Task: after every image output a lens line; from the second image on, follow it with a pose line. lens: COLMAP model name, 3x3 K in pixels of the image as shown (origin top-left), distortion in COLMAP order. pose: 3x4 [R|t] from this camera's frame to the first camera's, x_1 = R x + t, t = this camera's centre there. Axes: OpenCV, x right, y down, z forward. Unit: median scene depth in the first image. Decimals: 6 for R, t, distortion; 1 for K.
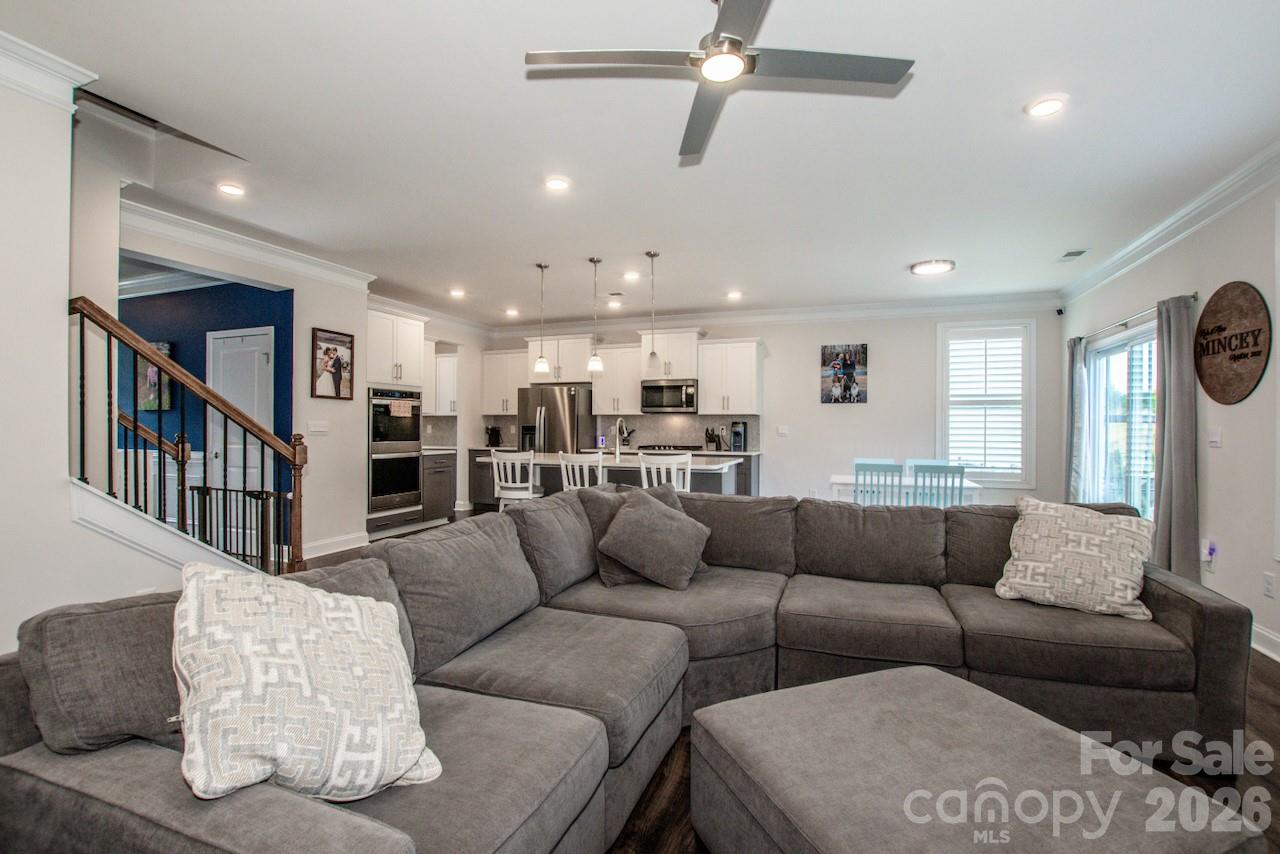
lens RADIAL K [[579.3, 0, 621.2], [0, 579.3, 428.6], [0, 0, 1]] dist [-0.029446, 0.004307]
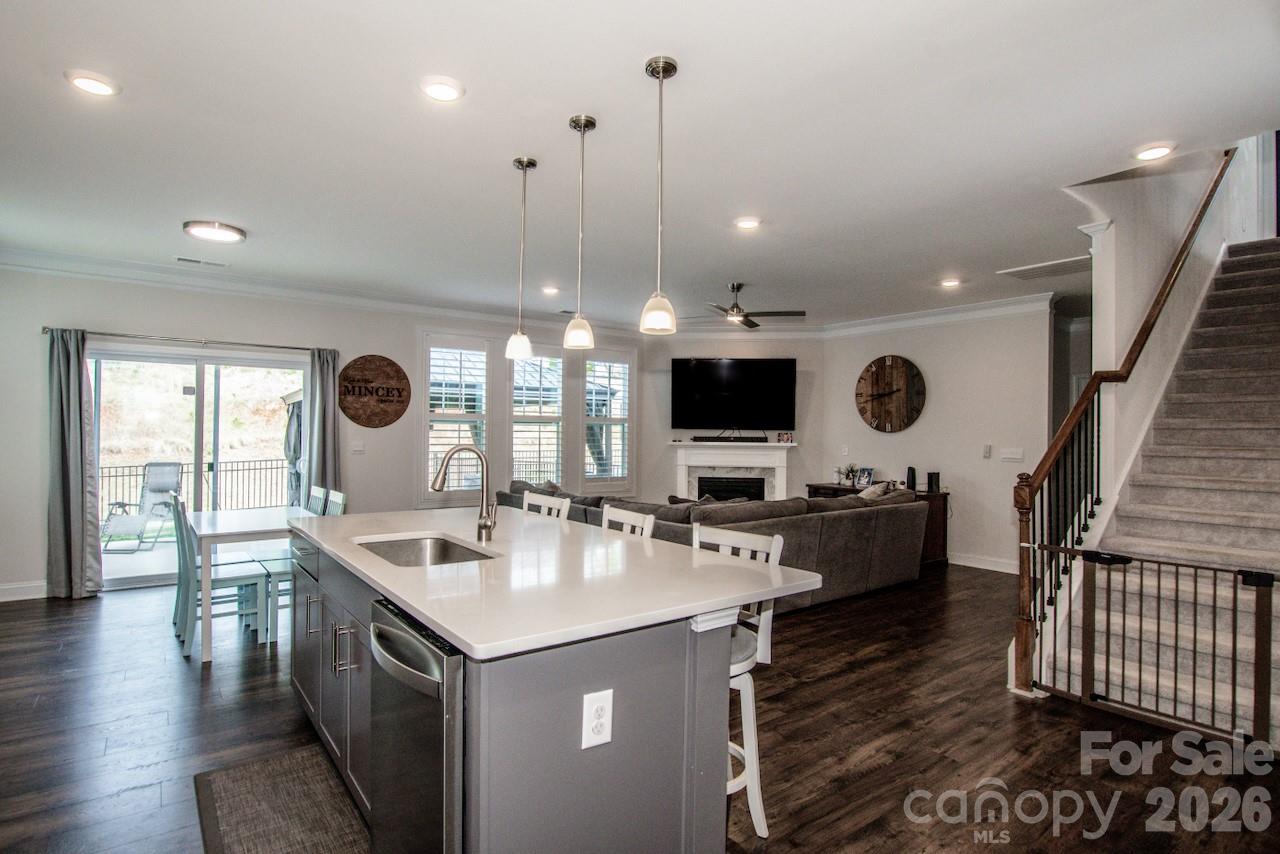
lens RADIAL K [[664.7, 0, 635.8], [0, 664.7, 432.1], [0, 0, 1]] dist [-0.017678, 0.000181]
pose [[-0.868627, -0.013705, 0.495278, -0.283157], [-0.014036, 0.999897, 0.003053, -0.023189], [-0.495268, -0.004300, -0.868729, 1.156310]]
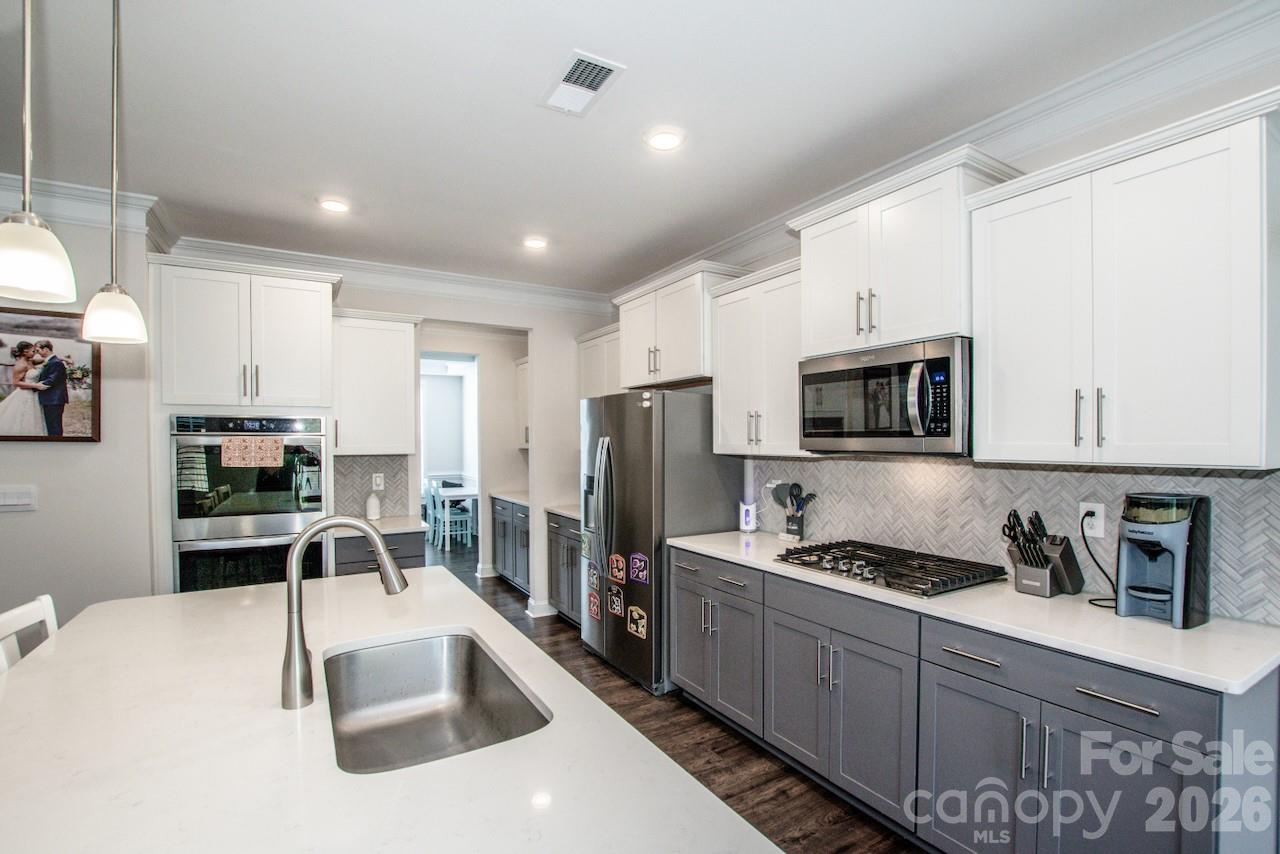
lens RADIAL K [[579.3, 0, 627.3], [0, 579.3, 450.8], [0, 0, 1]] dist [-0.029446, 0.004307]
pose [[0.796159, 0.001579, -0.605085, 0.186237], [0.006113, 0.999925, 0.010653, -0.037171], [0.605056, -0.012180, 0.796090, 0.753432]]
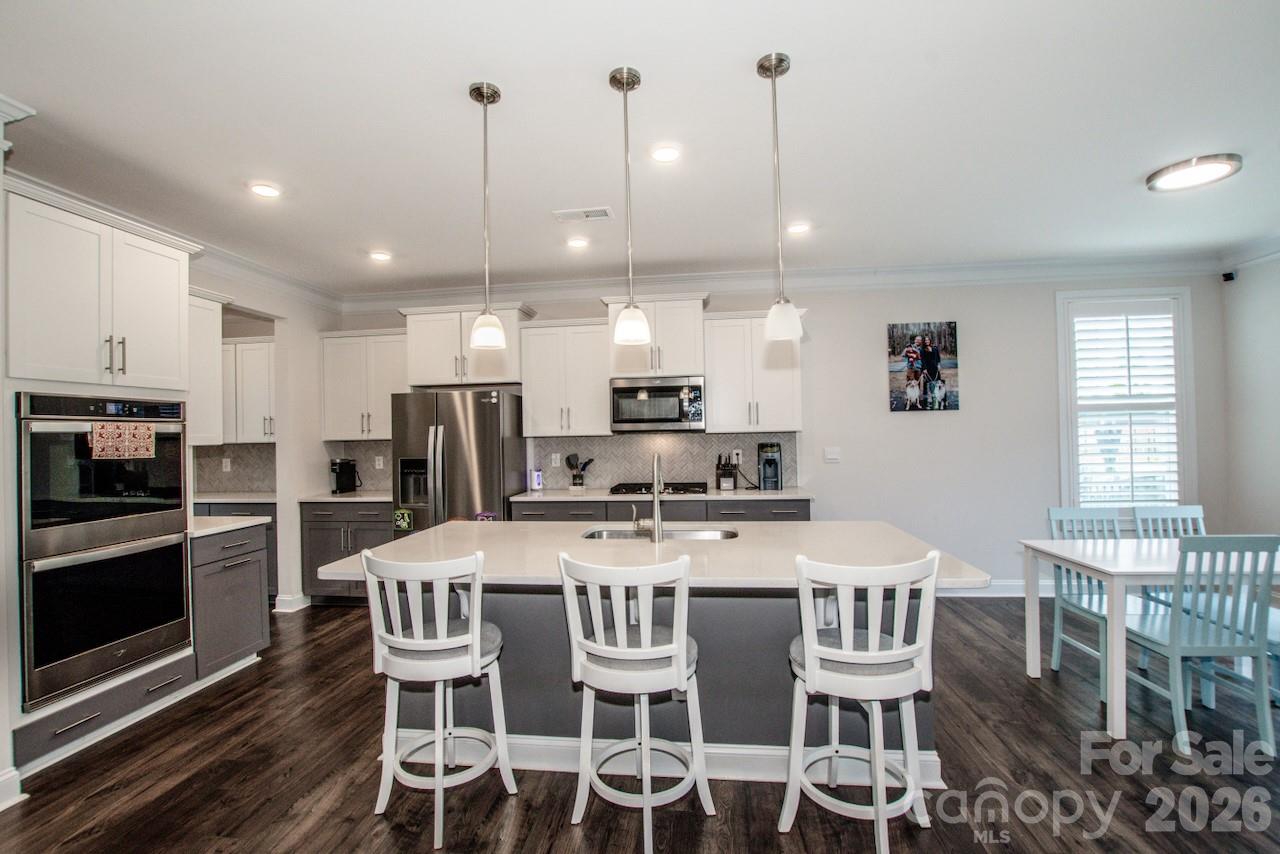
lens RADIAL K [[579.3, 0, 623.1], [0, 579.3, 428.2], [0, 0, 1]] dist [-0.029446, 0.004307]
pose [[0.967662, -0.023563, 0.251147, -0.121156], [0.027296, 0.999563, -0.011388, -0.027659], [-0.250769, 0.017875, 0.967882, 0.471927]]
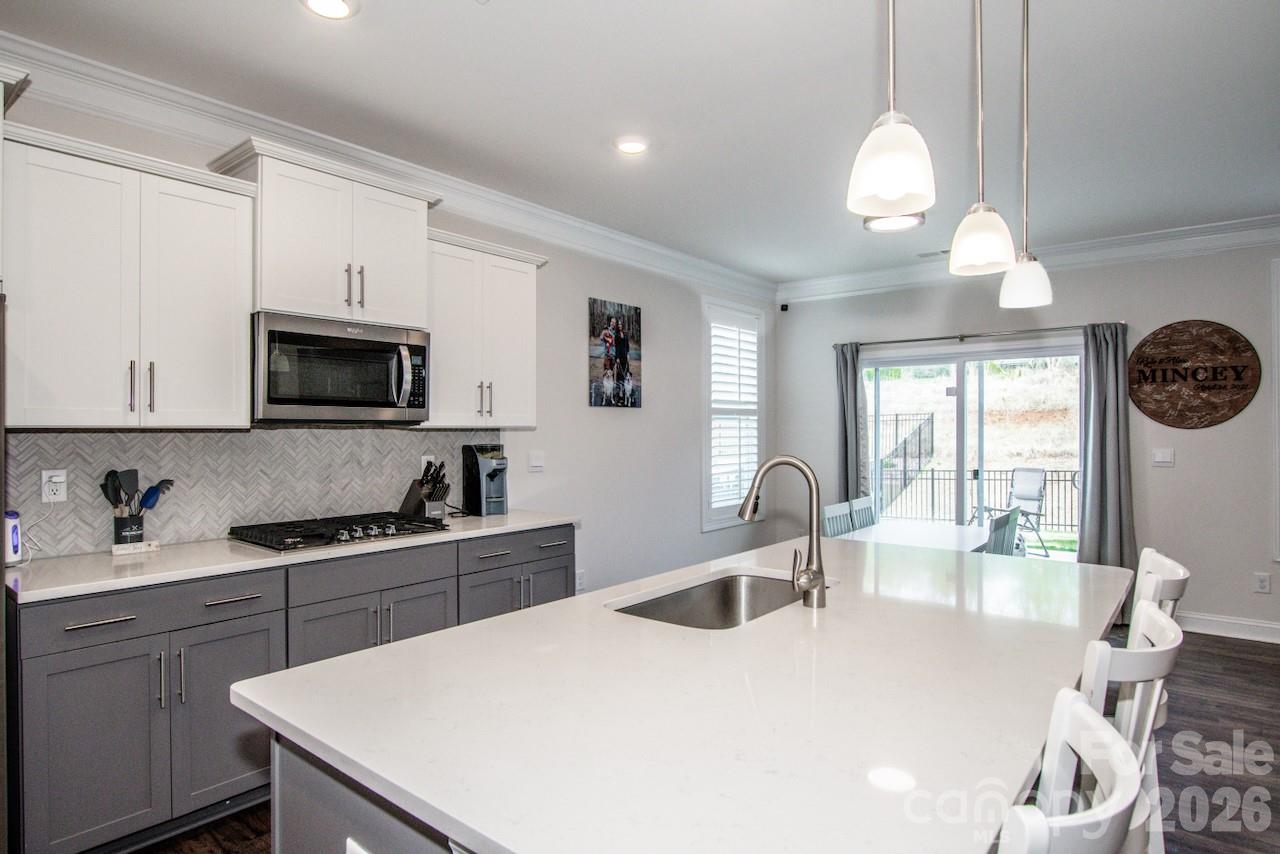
lens RADIAL K [[725.2, 0, 643.1], [0, 725.2, 431.6], [0, 0, 1]] dist [-0.015902, 0.000941]
pose [[0.280368, -0.010552, 0.959835, -0.298735], [0.005627, 0.999940, 0.009349, -0.028160], [-0.959876, 0.002780, 0.280411, 0.818577]]
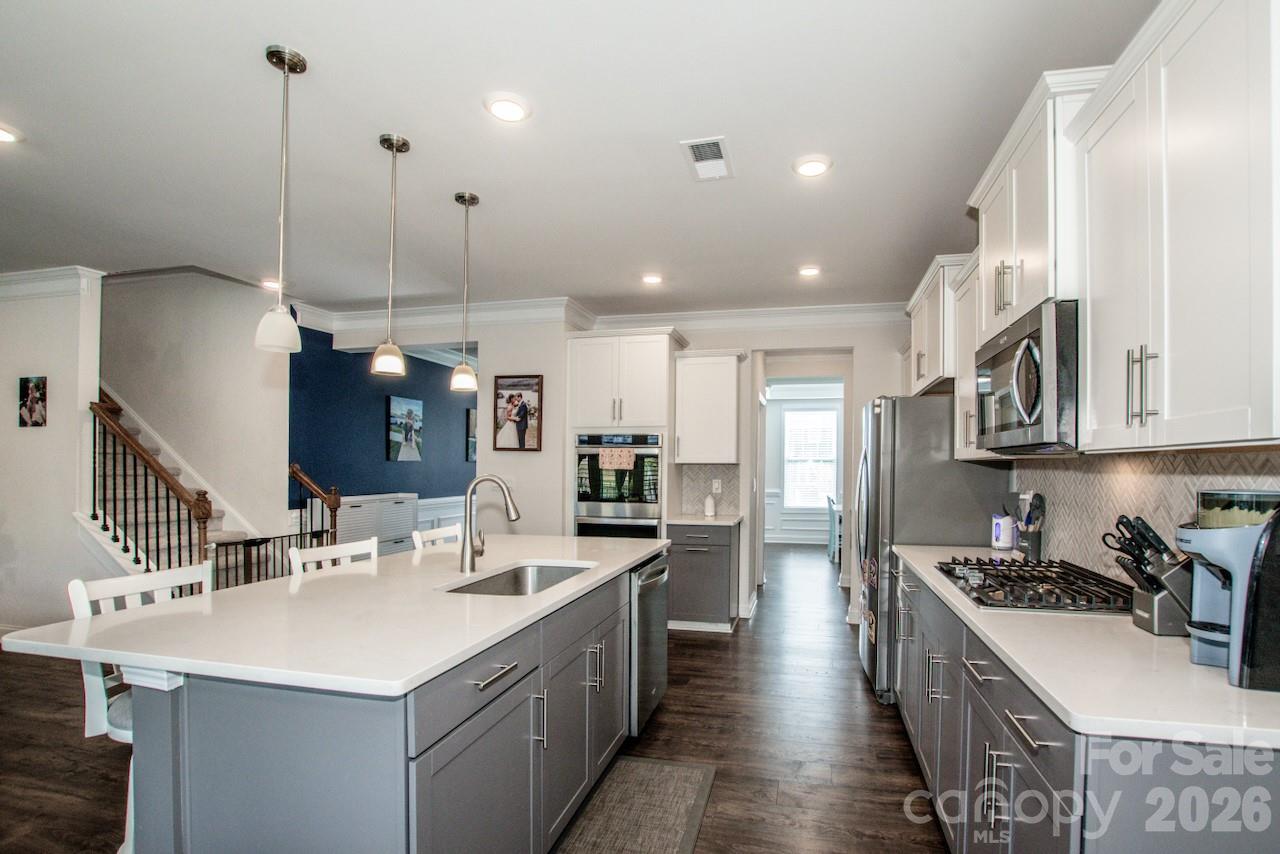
lens RADIAL K [[579.3, 0, 675.2], [0, 579.3, 460.7], [0, 0, 1]] dist [-0.029446, 0.004307]
pose [[0.176396, -0.014986, -0.984205, 0.354140], [-0.007560, 0.999834, -0.016579, -0.018928], [0.984290, 0.010365, 0.176253, 0.893179]]
